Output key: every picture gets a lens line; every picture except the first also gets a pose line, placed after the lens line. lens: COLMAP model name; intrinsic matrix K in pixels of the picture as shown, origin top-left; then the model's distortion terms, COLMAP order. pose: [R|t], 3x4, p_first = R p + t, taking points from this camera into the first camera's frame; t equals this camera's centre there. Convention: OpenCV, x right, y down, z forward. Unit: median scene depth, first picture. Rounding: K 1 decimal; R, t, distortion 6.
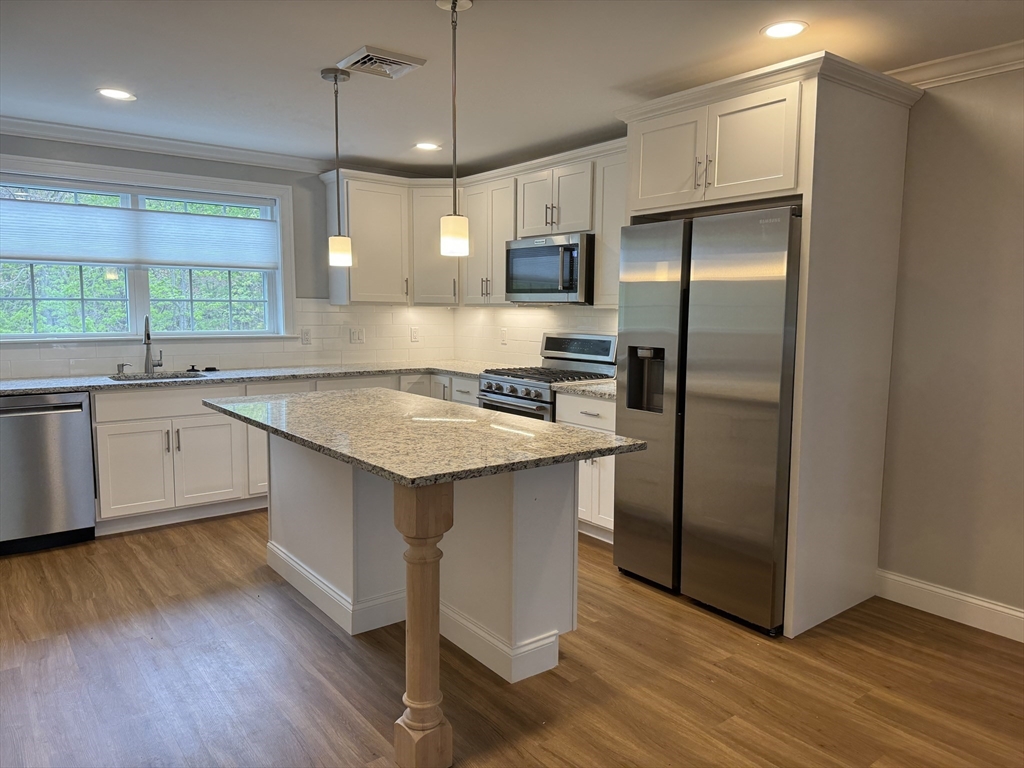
lens RADIAL K [[707.5, 0, 514.1], [0, 707.5, 381.3], [0, 0, 1]] dist [0.050737, -0.069581]
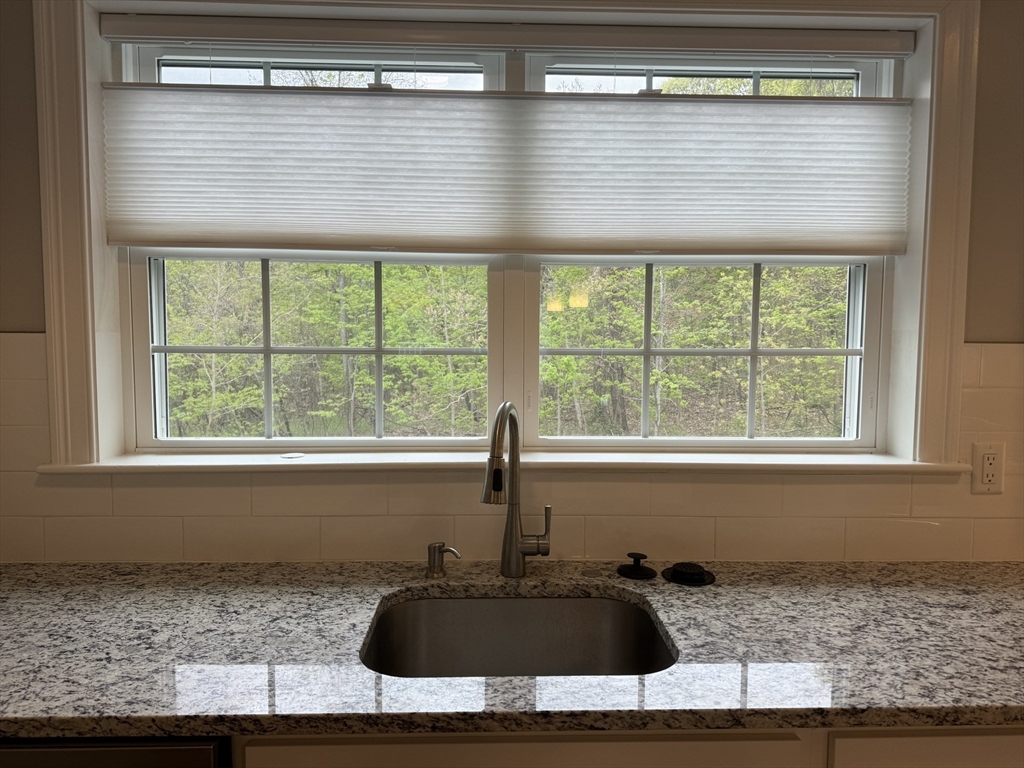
lens RADIAL K [[707.5, 0, 517.6], [0, 707.5, 384.5], [0, 0, 1]] dist [0.050737, -0.069581]
pose [[0.805488, 0.040460, -0.591229, -0.328475], [-0.064343, 0.997740, -0.019382, -0.095484], [0.589108, 0.053653, 0.806271, 0.753699]]
